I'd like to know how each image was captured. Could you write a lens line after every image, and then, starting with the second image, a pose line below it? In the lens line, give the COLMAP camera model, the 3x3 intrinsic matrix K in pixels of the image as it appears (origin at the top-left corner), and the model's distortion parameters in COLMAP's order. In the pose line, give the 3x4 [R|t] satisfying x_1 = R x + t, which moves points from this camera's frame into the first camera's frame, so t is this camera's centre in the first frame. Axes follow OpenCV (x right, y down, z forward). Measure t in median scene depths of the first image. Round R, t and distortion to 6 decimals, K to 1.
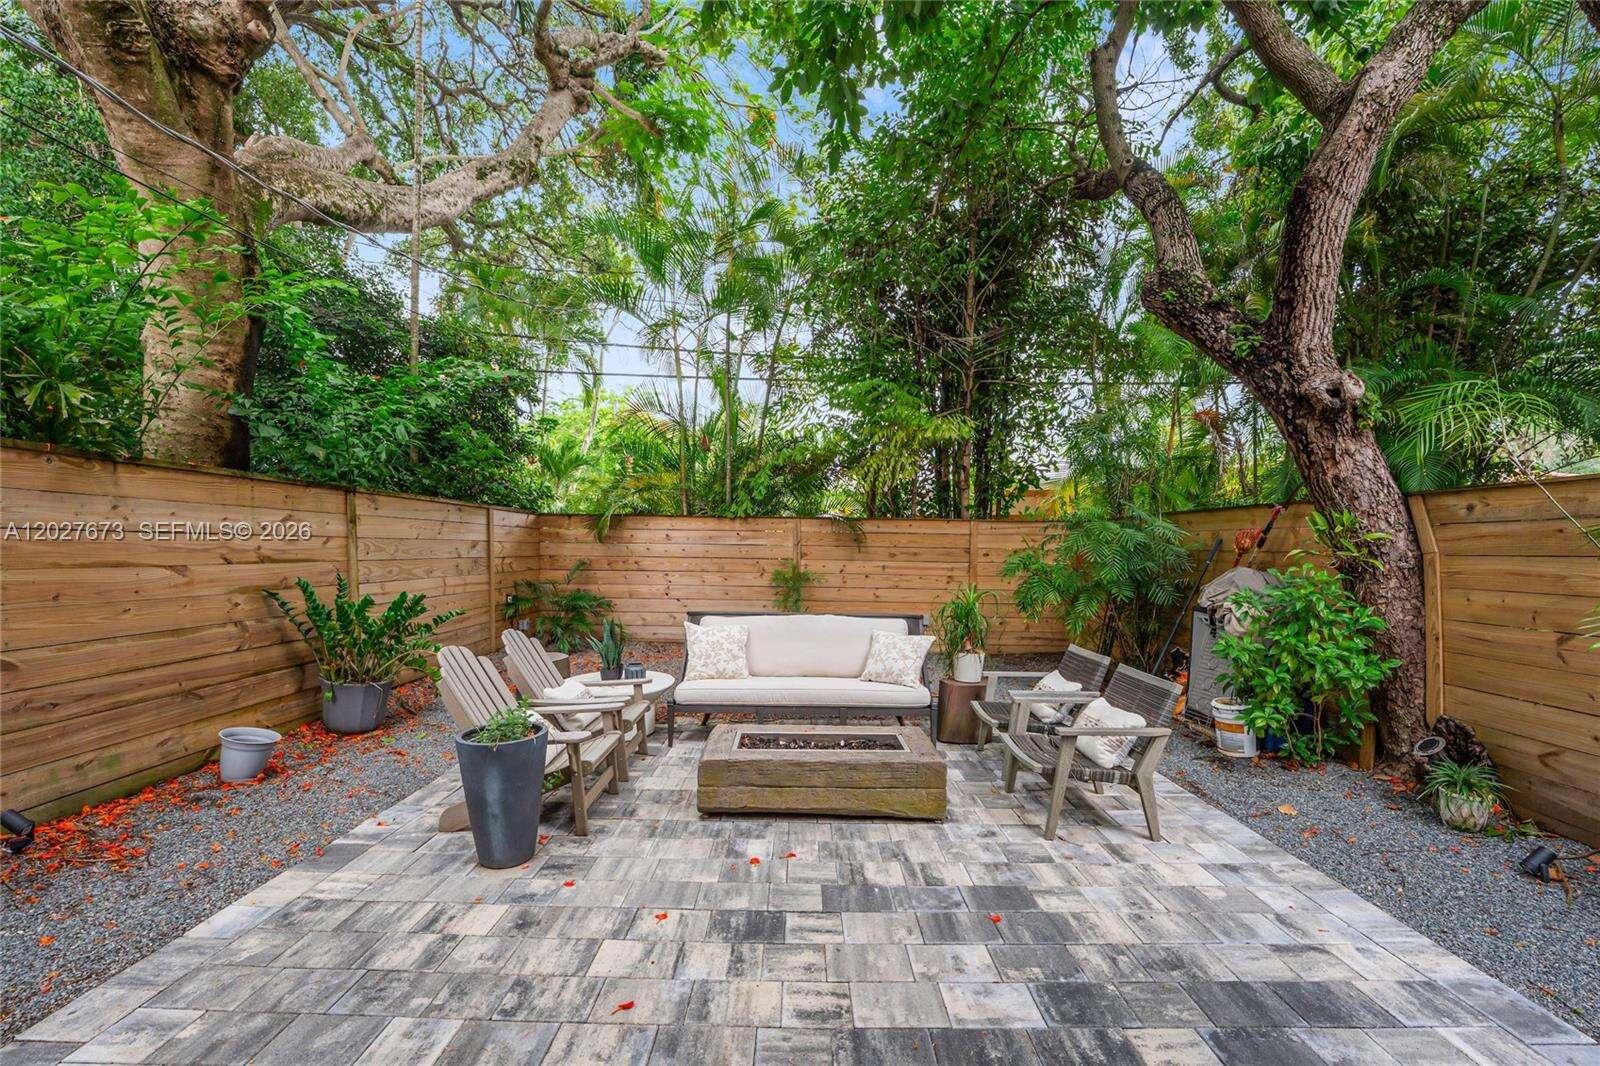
lens RADIAL K [[662.0, 0, 796.1], [0, 662.0, 577.6], [0, 0, 1]] dist [-0.024743, 0.000502]
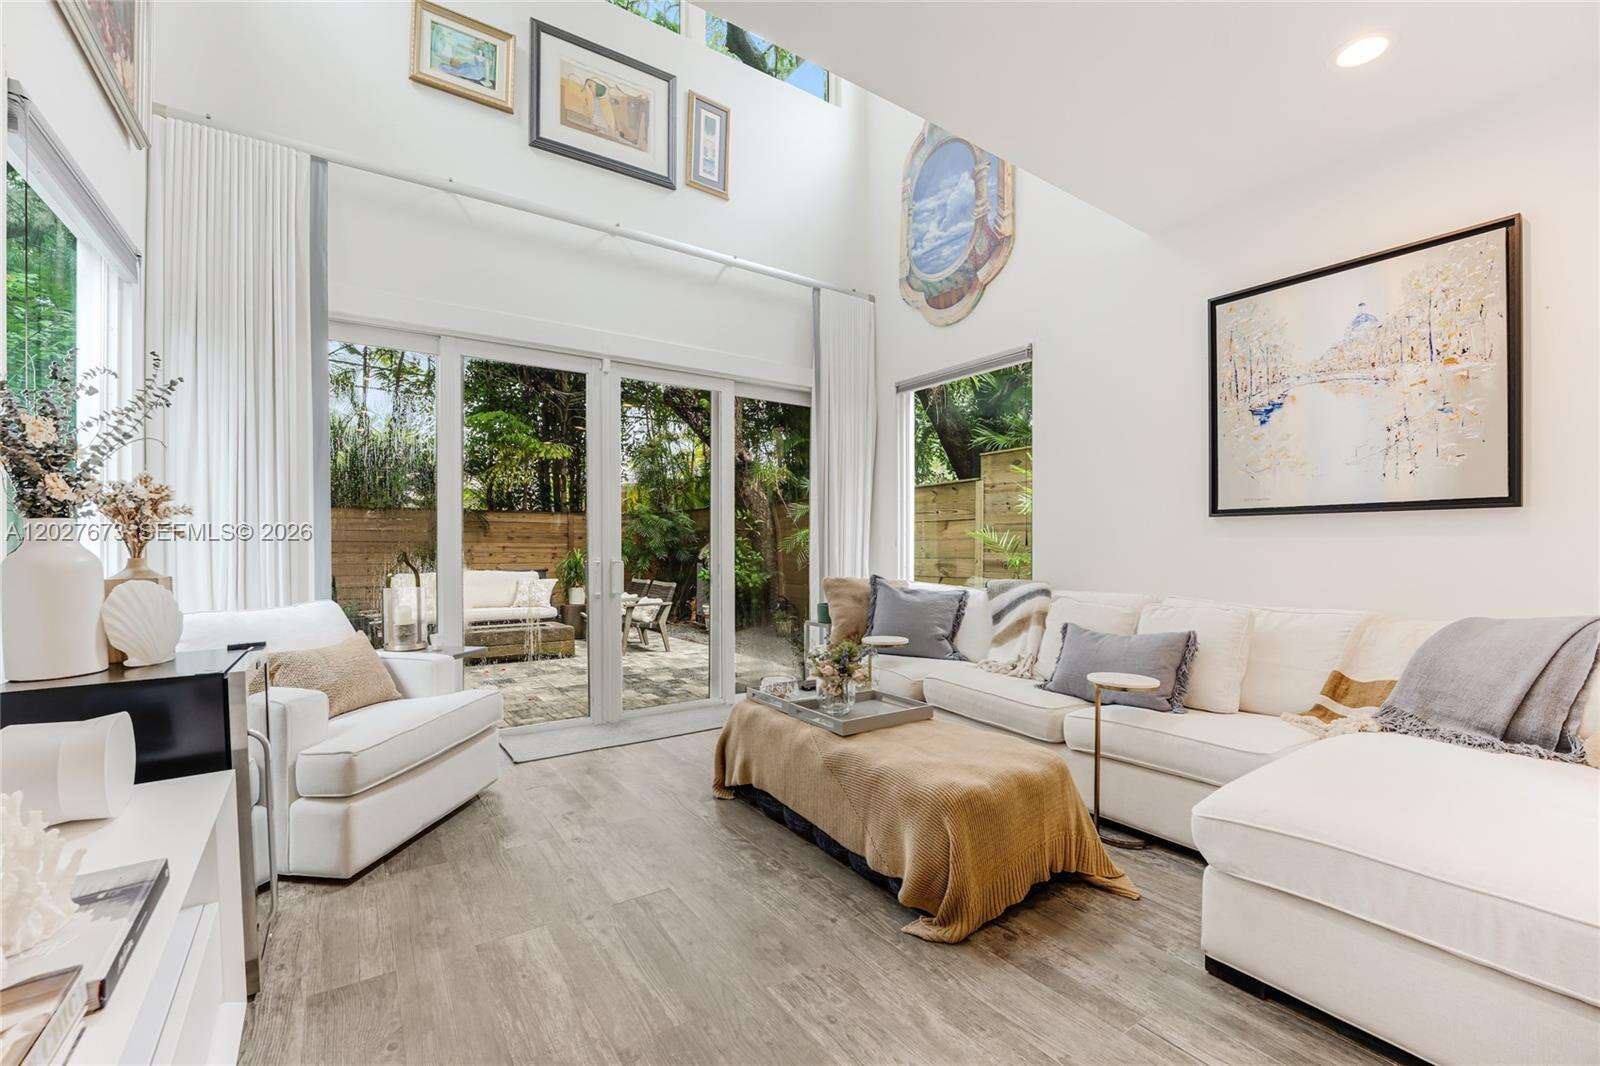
lens RADIAL K [[663.0, 0, 786.4], [0, 663.0, 549.7], [0, 0, 1]] dist [-0.024115, 0.000217]
pose [[0.823898, -0.013683, 0.566572, -0.270712], [0.034975, 0.999031, -0.026733, 0.079023], [-0.565657, 0.041841, 0.823578, -0.749473]]
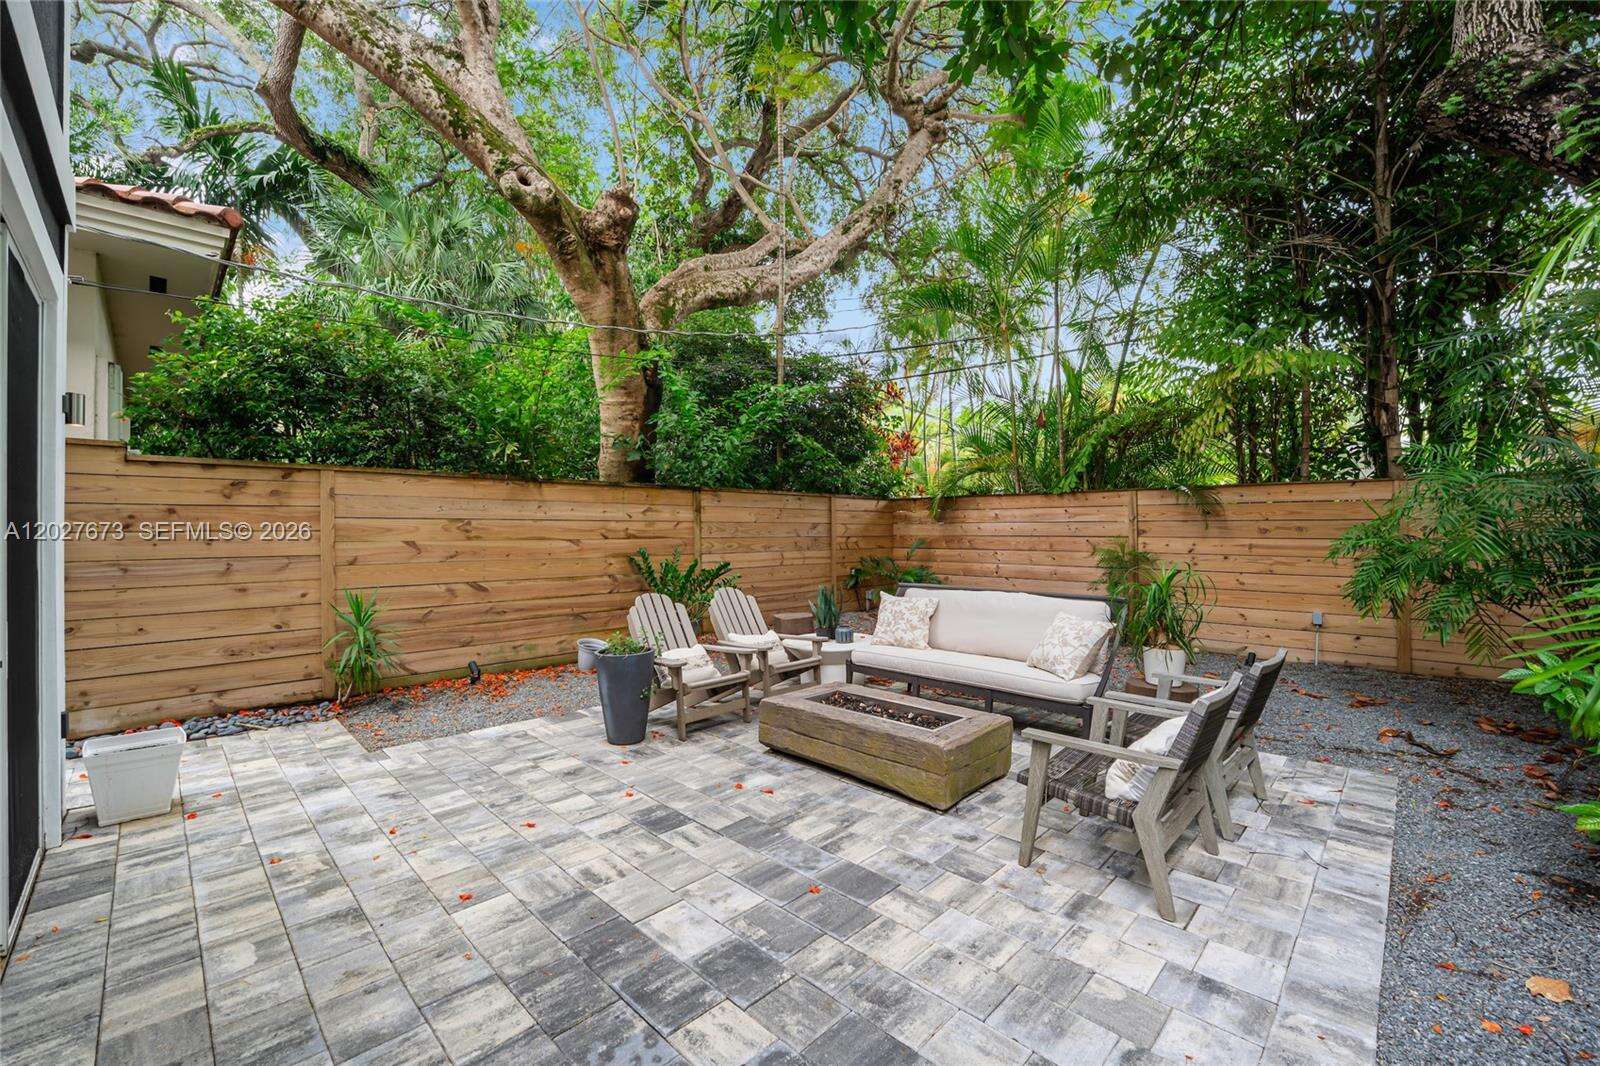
lens RADIAL K [[648.7, 0, 800.3], [0, 648.7, 523.5], [0, 0, 1]] dist [-0.017455, 0.000123]
pose [[0.718820, -0.023418, -0.694801, 0.486775], [-0.018489, 0.998435, -0.052780, 0.013639], [0.694950, 0.050786, 0.717262, 0.135195]]
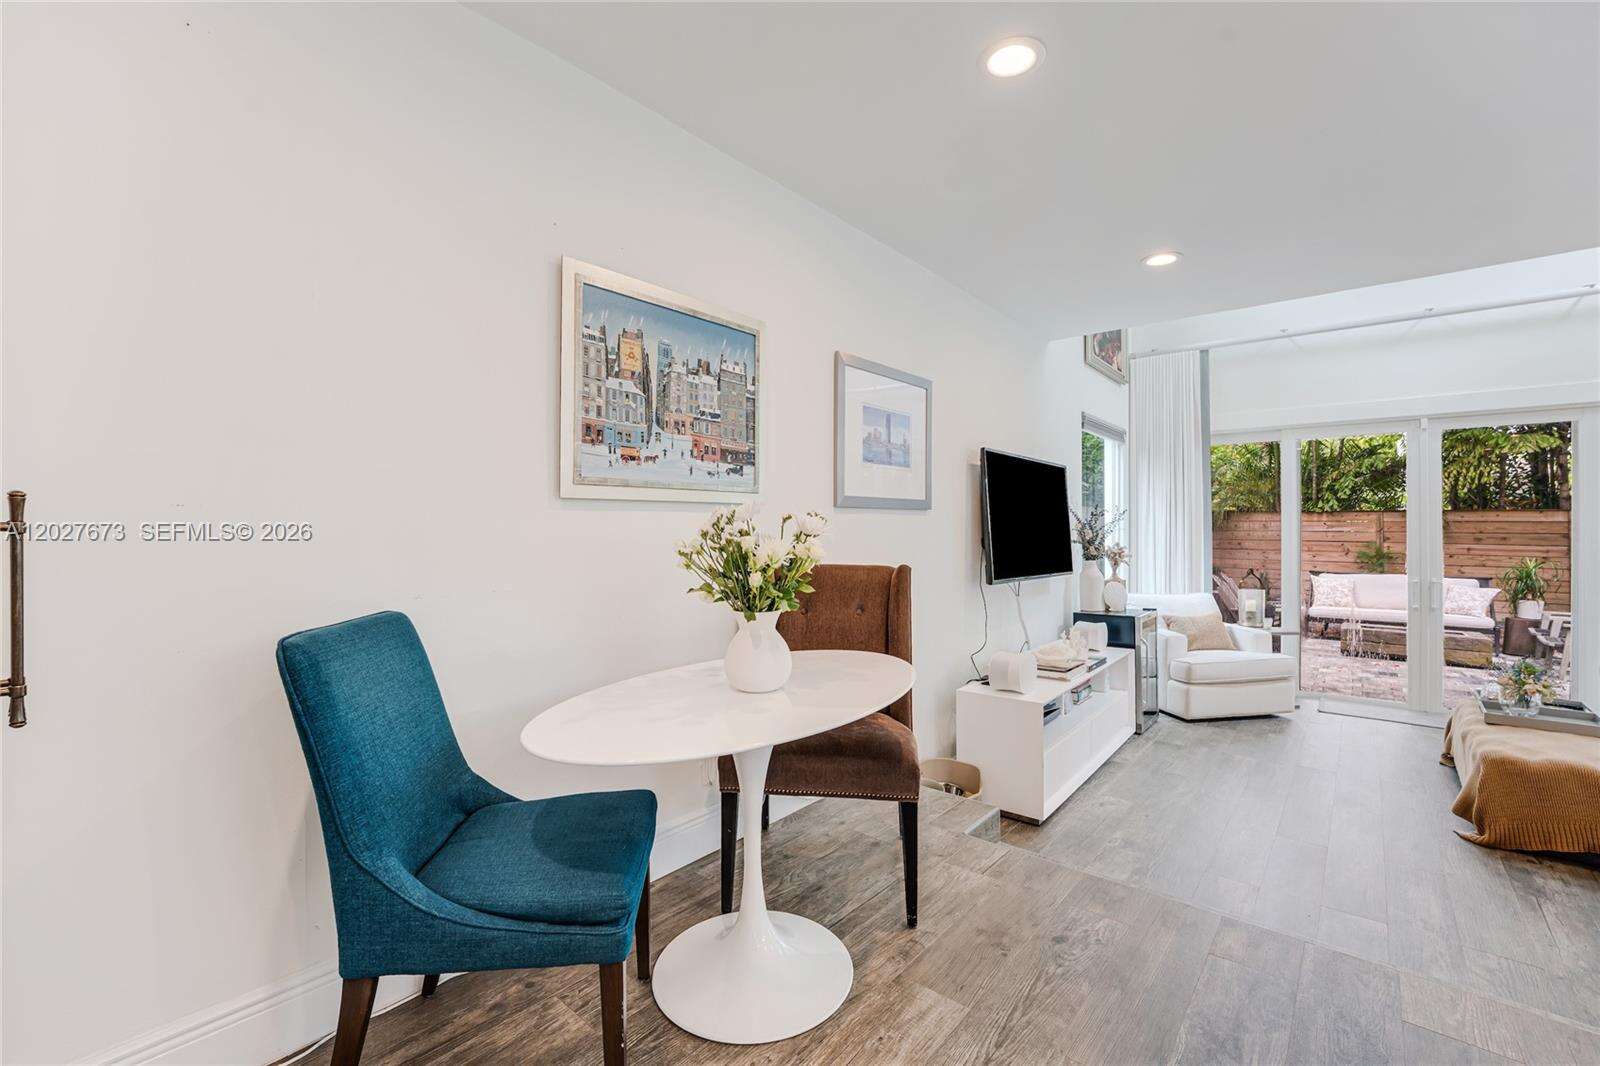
lens RADIAL K [[672.5, 0, 799.4], [0, 672.5, 520.0], [0, 0, 1]] dist [-0.032558, 0.005923]
pose [[0.768432, -0.013324, -0.639793, -0.085148], [-0.026273, 0.998283, -0.052346, 0.047890], [0.639392, 0.057034, 0.766763, -1.333867]]
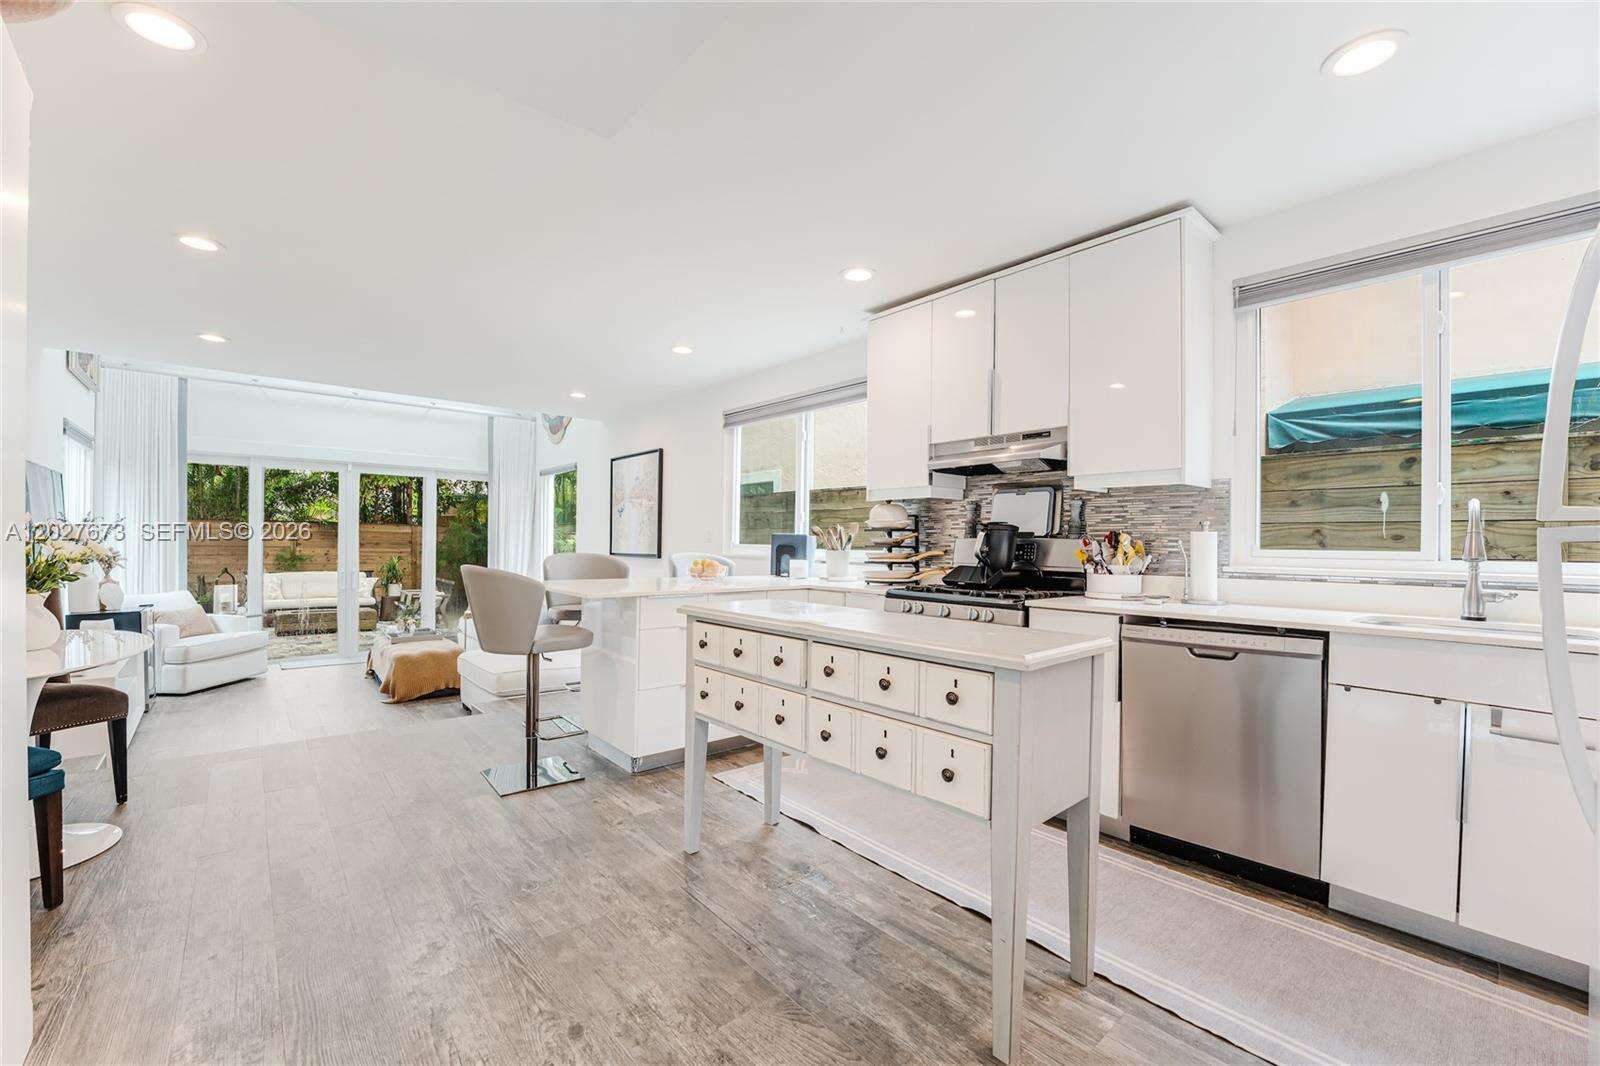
lens RADIAL K [[657.7, 0, 789.0], [0, 657.7, 545.2], [0, 0, 1]] dist [-0.021355, 0.000111]
pose [[0.758285, -0.002057, 0.651920, -0.202897], [0.024473, 0.999380, -0.025312, 0.066451], [-0.651463, 0.035149, 0.757866, -1.763188]]
